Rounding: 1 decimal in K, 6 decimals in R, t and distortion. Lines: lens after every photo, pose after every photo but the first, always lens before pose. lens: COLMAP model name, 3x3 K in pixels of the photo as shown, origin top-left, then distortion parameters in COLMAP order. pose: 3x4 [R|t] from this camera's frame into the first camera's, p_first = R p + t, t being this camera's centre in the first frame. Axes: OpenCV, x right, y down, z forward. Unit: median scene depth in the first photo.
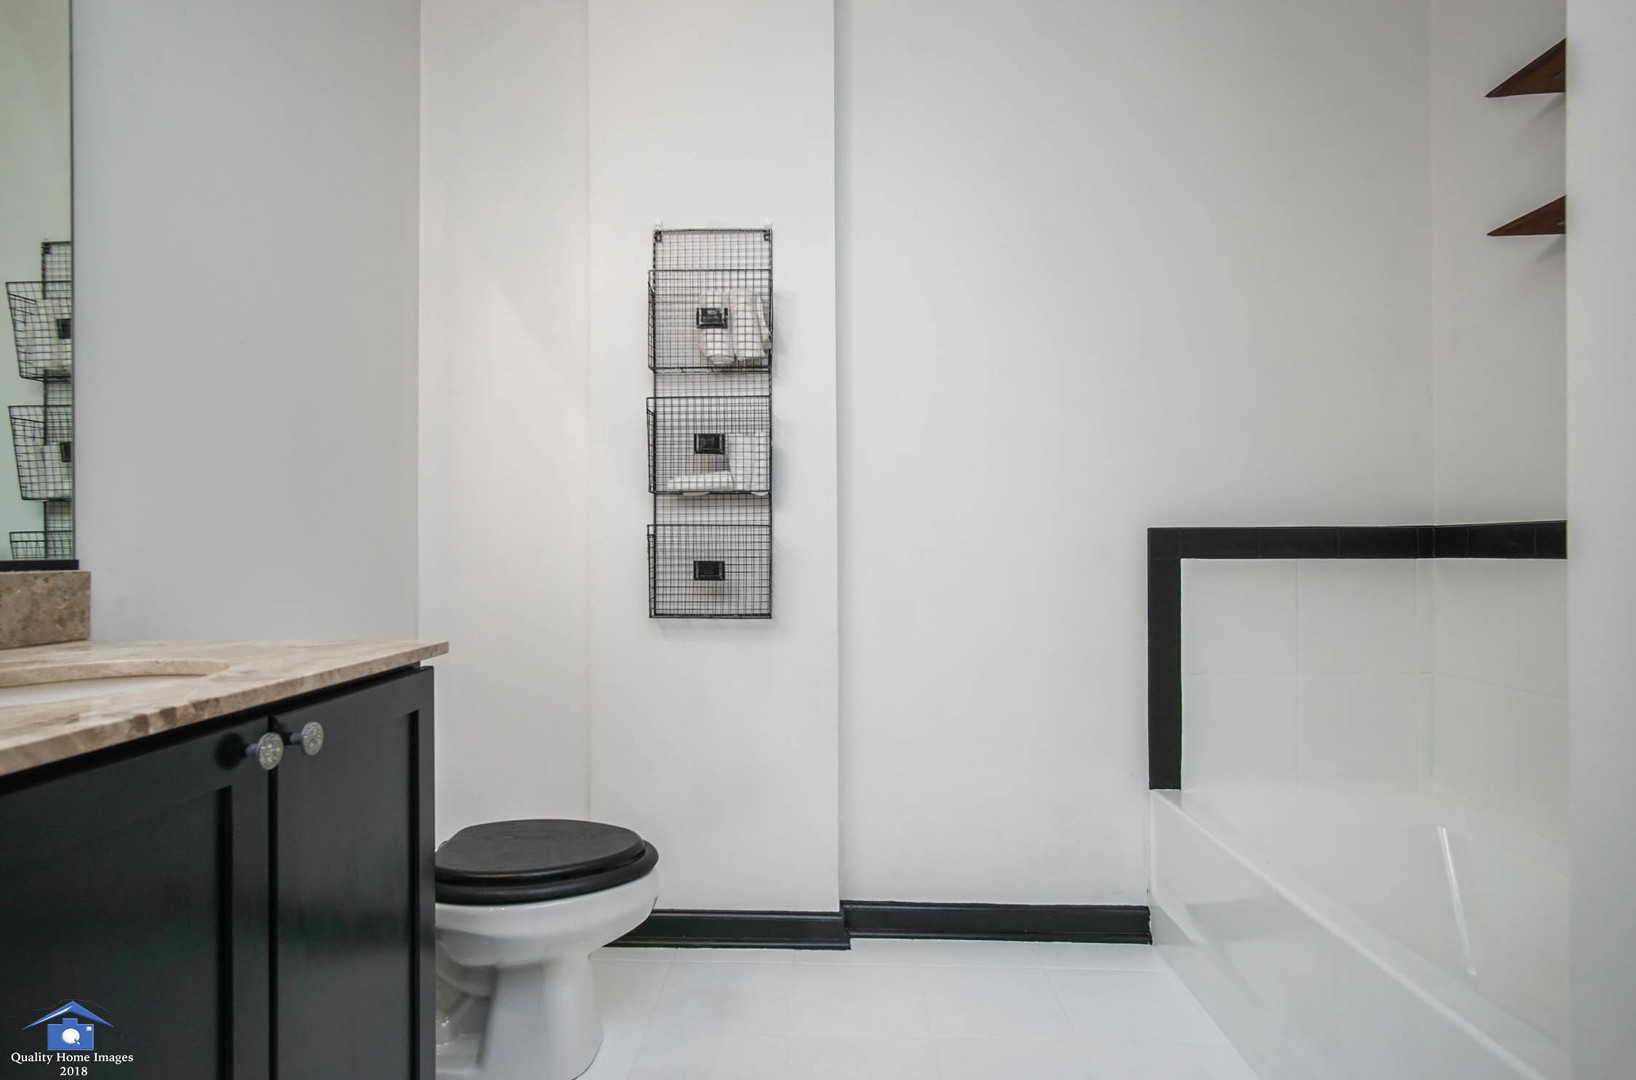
lens RADIAL K [[850.9, 0, 808.1], [0, 850.9, 543.9], [0, 0, 1]] dist [-0.016174, 0.004357]
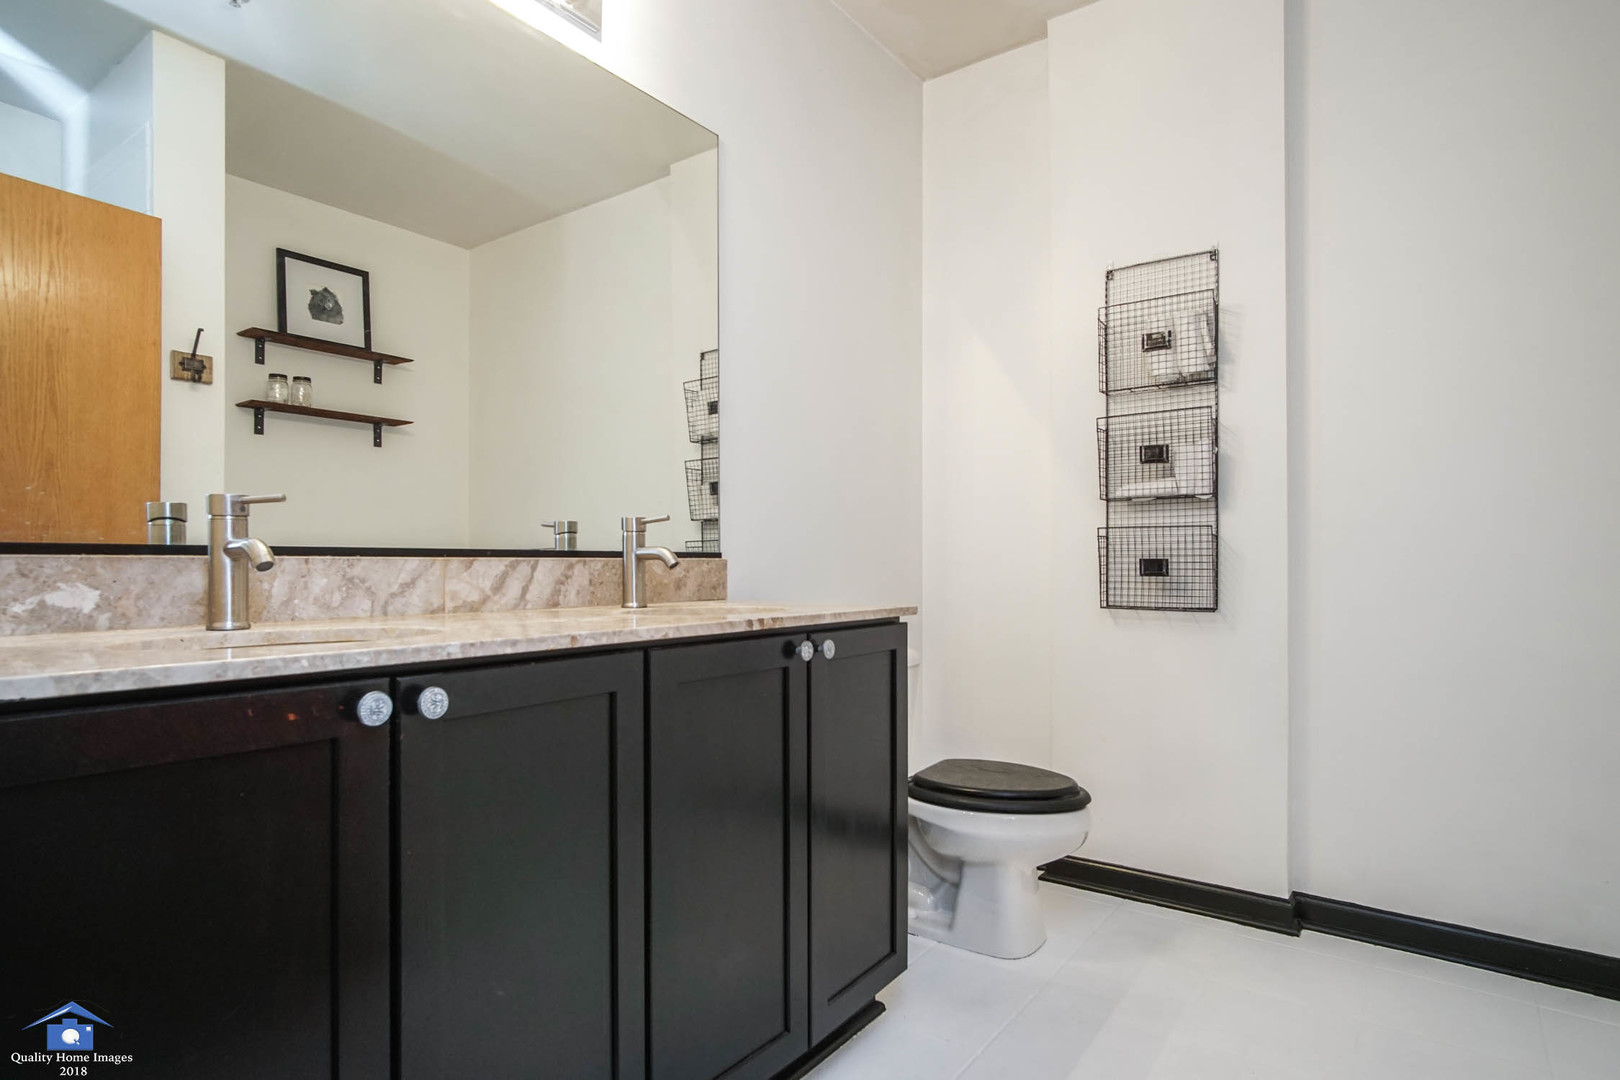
lens RADIAL K [[871.9, 0, 812.7], [0, 871.9, 548.6], [0, 0, 1]] dist [-0.005190, -0.000044]
pose [[0.824127, -0.009016, -0.566333, 0.162423], [0.003341, 0.999933, -0.011057, 0.017874], [0.566395, 0.007220, 0.824103, -0.199657]]
